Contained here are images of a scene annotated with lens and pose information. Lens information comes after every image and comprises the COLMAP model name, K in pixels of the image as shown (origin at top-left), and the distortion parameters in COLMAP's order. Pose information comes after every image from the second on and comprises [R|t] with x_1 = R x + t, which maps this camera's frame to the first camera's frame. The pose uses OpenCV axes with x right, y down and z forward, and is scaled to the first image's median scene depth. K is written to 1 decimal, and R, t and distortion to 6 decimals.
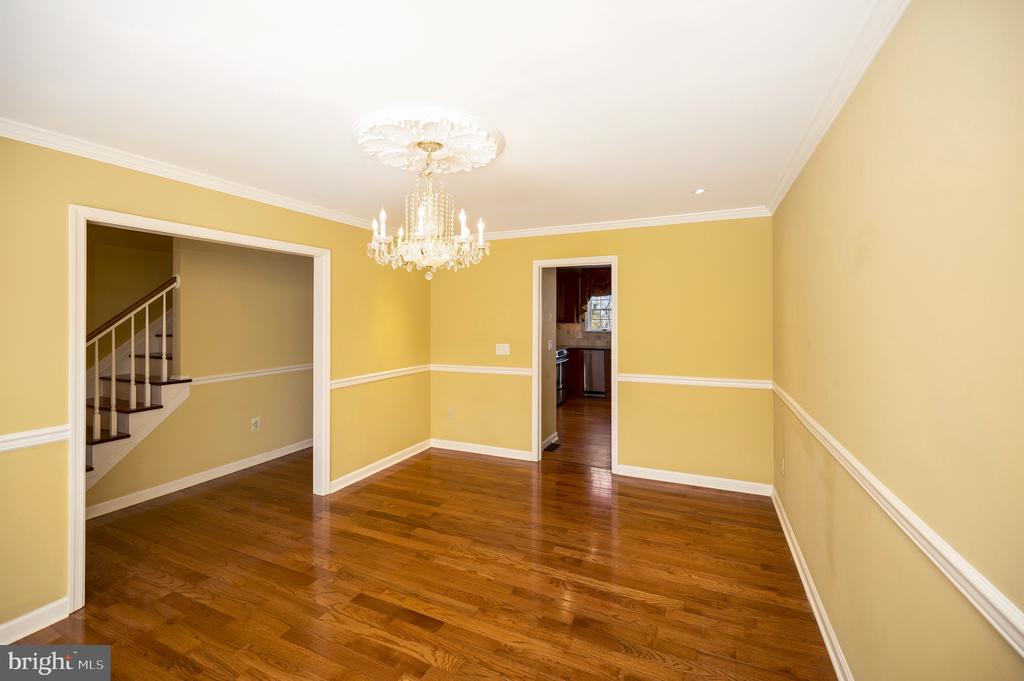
lens RADIAL K [[419.8, 0, 521.3], [0, 419.8, 318.8], [0, 0, 1]] dist [0.012974, 0.000287]
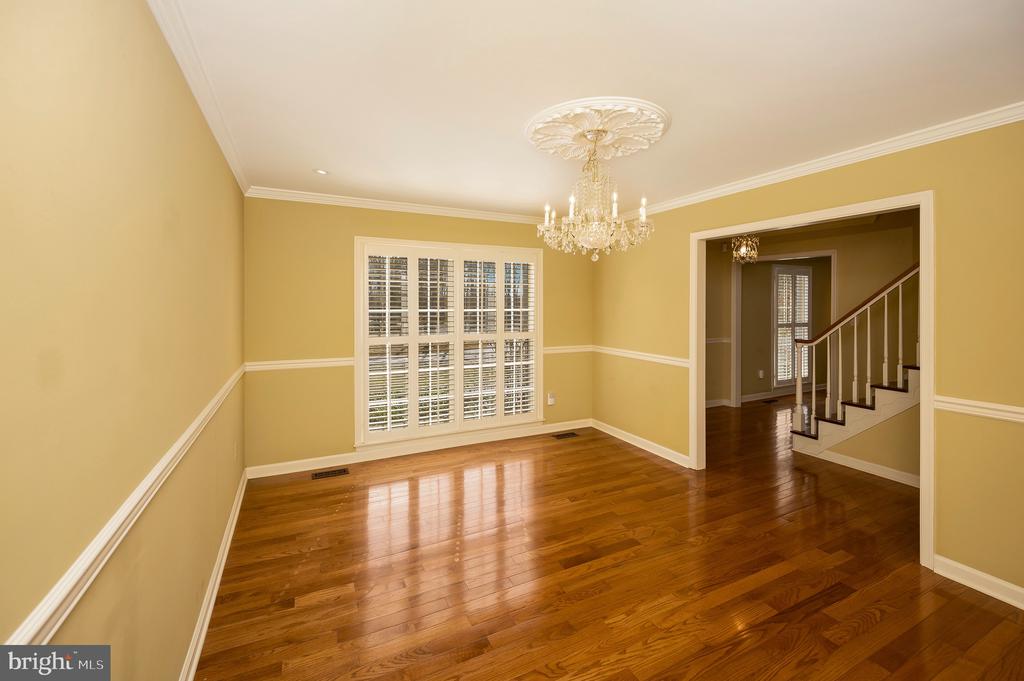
lens RADIAL K [[419.8, 0, 508.7], [0, 419.8, 306.6], [0, 0, 1]] dist [0.012974, 0.000287]
pose [[-0.636342, 0.009190, -0.771352, 0.567485], [0.007395, 0.999956, 0.005814, 0.011342], [0.771371, -0.002004, -0.636382, 1.176481]]
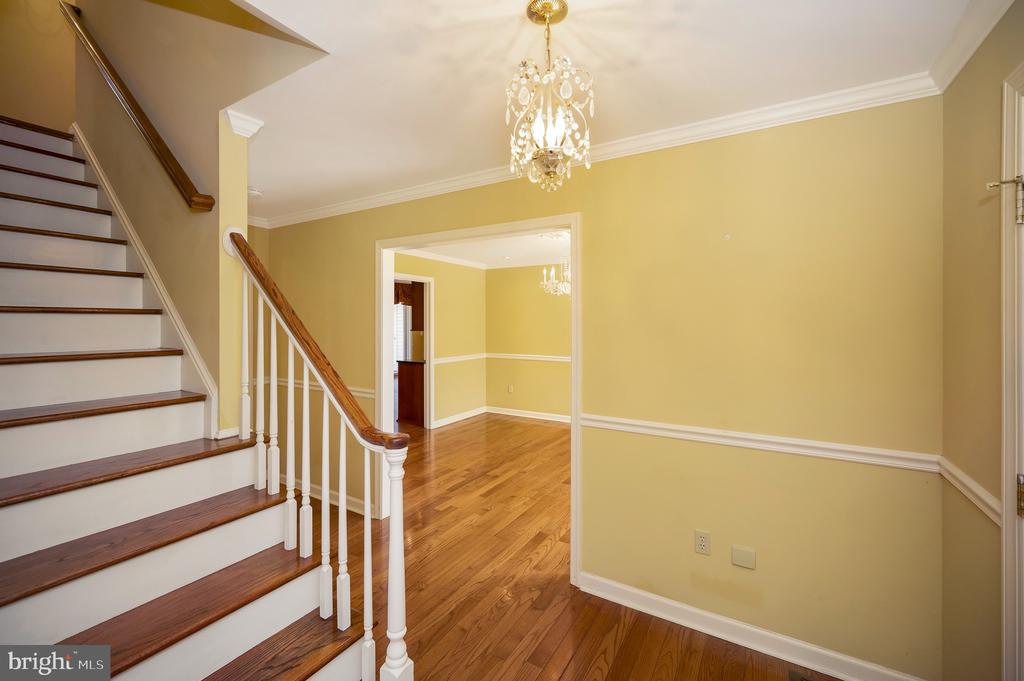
lens RADIAL K [[419.8, 0, 505.9], [0, 419.8, 331.6], [0, 0, 1]] dist [0.012974, 0.000287]
pose [[0.119324, -0.004700, 0.992844, -1.667049], [-0.005964, 0.999967, 0.005450, 0.039388], [-0.992837, -0.006571, 0.119292, 0.837198]]
